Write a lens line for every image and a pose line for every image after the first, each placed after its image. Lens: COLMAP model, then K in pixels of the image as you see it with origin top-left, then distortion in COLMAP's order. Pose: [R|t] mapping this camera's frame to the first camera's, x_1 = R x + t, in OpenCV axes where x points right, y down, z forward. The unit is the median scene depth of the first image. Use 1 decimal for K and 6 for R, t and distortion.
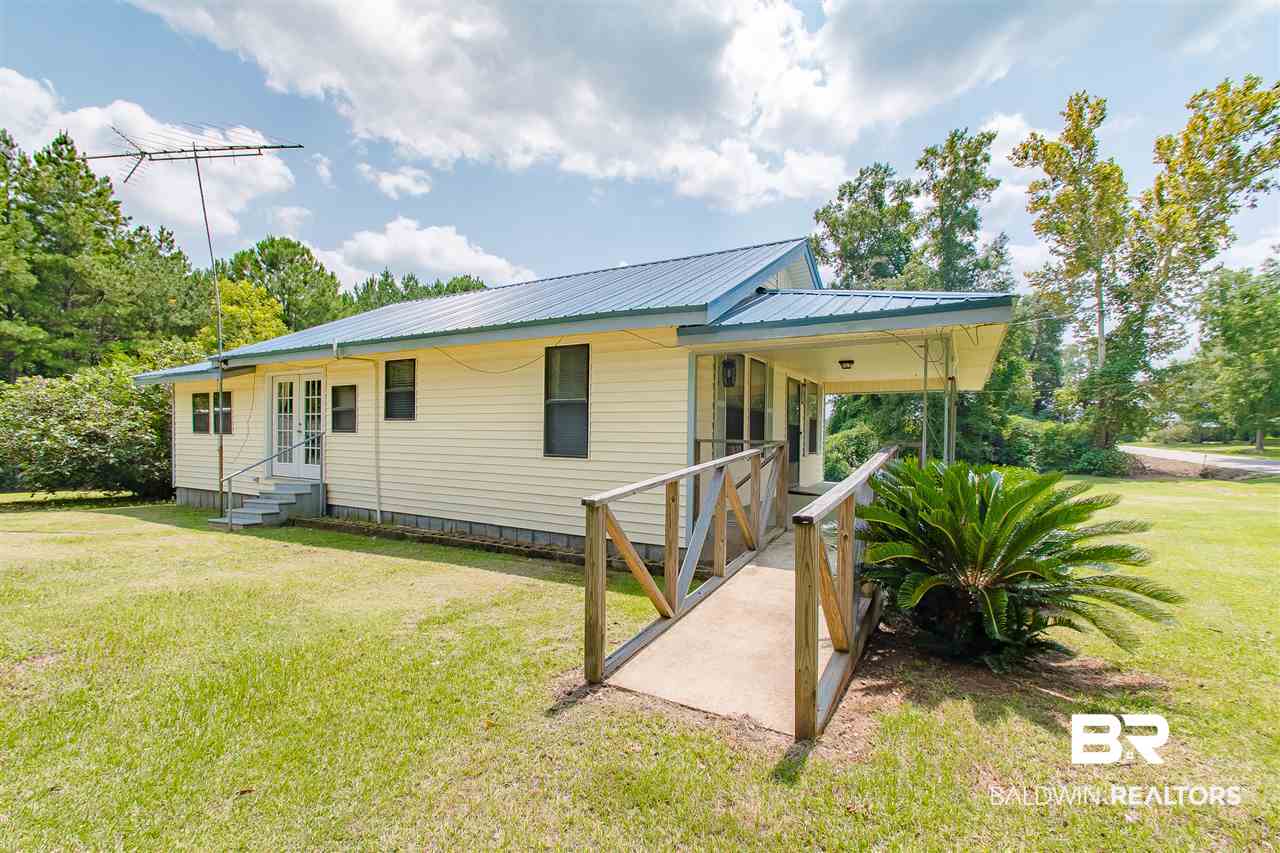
lens RADIAL K [[564.1, 0, 632.7], [0, 564.1, 449.2], [0, 0, 1]] dist [-0.001220, -0.000285]
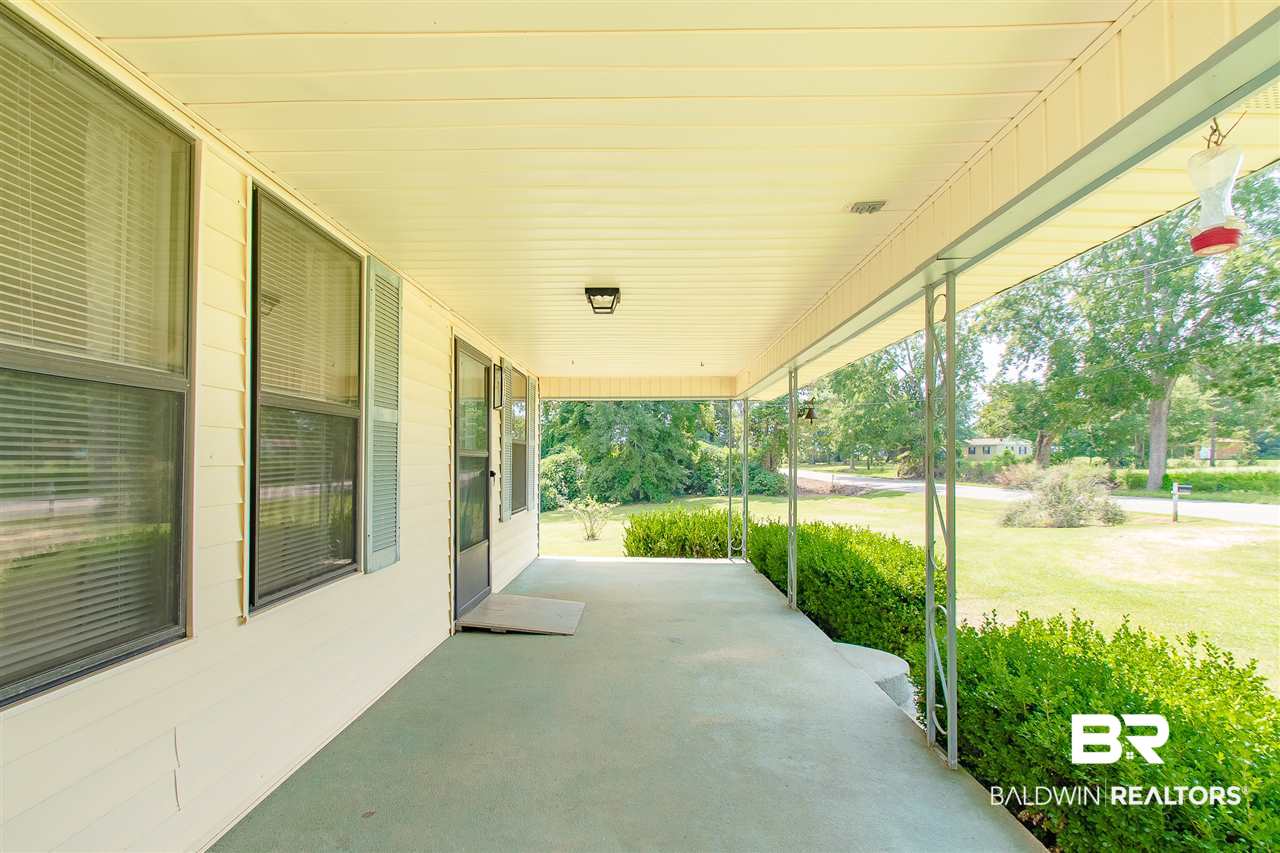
lens RADIAL K [[564.1, 0, 632.7], [0, 564.1, 449.2], [0, 0, 1]] dist [-0.001220, -0.000285]
pose [[0.875029, 0.002054, 0.484066, 0.182803], [0.018325, 0.999134, -0.037364, -0.030447], [-0.483724, 0.041566, 0.874233, 0.566882]]
